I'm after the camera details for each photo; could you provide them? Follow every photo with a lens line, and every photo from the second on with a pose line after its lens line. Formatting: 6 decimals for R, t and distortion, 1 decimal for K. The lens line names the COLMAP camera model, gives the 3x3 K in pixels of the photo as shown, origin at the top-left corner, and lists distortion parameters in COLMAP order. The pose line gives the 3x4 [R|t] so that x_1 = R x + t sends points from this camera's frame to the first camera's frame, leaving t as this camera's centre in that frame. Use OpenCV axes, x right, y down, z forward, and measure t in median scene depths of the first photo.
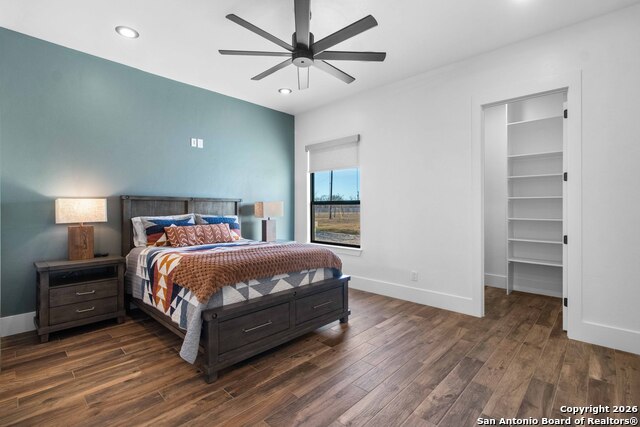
lens RADIAL K [[297.2, 0, 315.3], [0, 297.2, 209.4], [0, 0, 1]] dist [-0.001092, -0.001850]
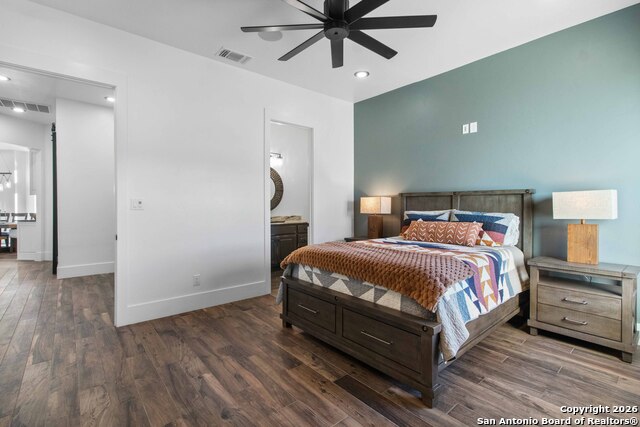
lens RADIAL K [[297.2, 0, 315.5], [0, 297.2, 209.0], [0, 0, 1]] dist [-0.001092, -0.001850]
pose [[-0.107949, 0.014305, -0.994054, 0.756101], [-0.001415, 0.999893, 0.014542, 0.000429], [0.994155, 0.002976, -0.107917, 0.946044]]
